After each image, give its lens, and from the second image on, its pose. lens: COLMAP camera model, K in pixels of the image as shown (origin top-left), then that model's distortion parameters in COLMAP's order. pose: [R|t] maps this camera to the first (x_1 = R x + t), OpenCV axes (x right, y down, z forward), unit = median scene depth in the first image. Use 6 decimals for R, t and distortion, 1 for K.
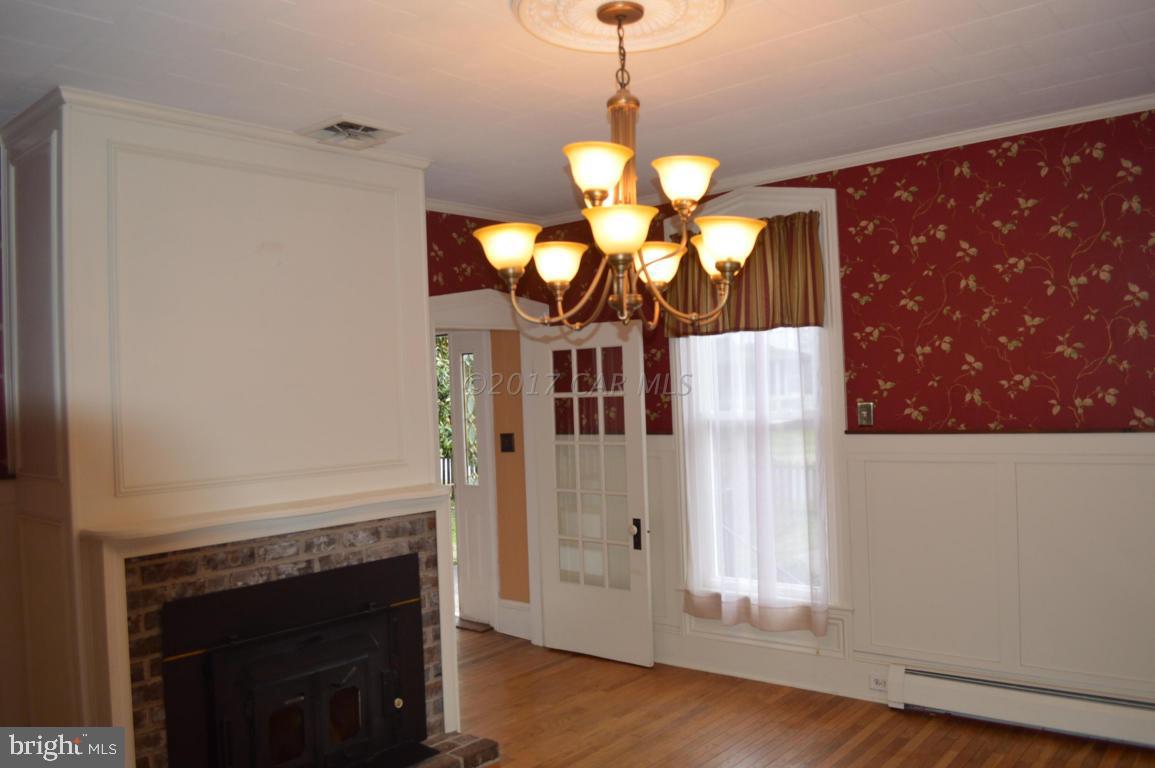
lens RADIAL K [[936.1, 0, 580.2], [0, 936.1, 381.8], [0, 0, 1]] dist [-0.068969, 0.000550]
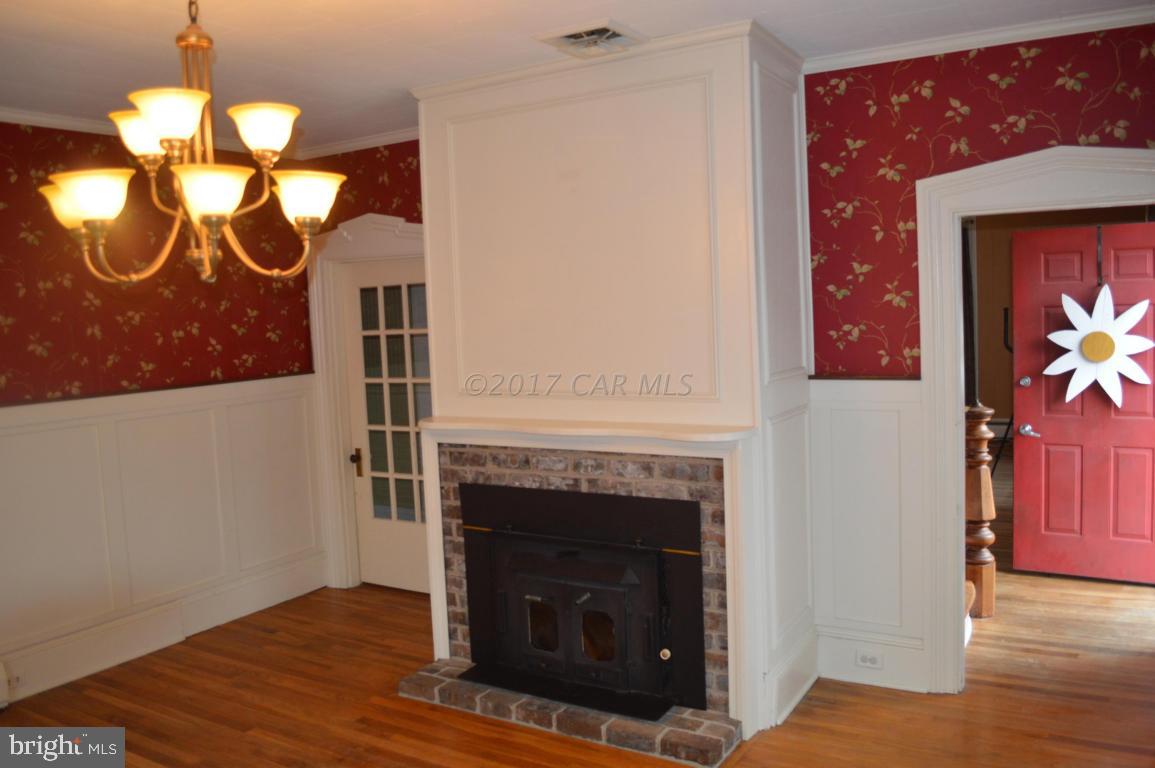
lens RADIAL K [[936.1, 0, 579.3], [0, 936.1, 385.0], [0, 0, 1]] dist [-0.068969, 0.000550]
pose [[0.145054, 0.109141, -0.983386, 0.696023], [0.039785, 0.992450, 0.116015, -0.032185], [0.988623, -0.055953, 0.139617, 0.823783]]
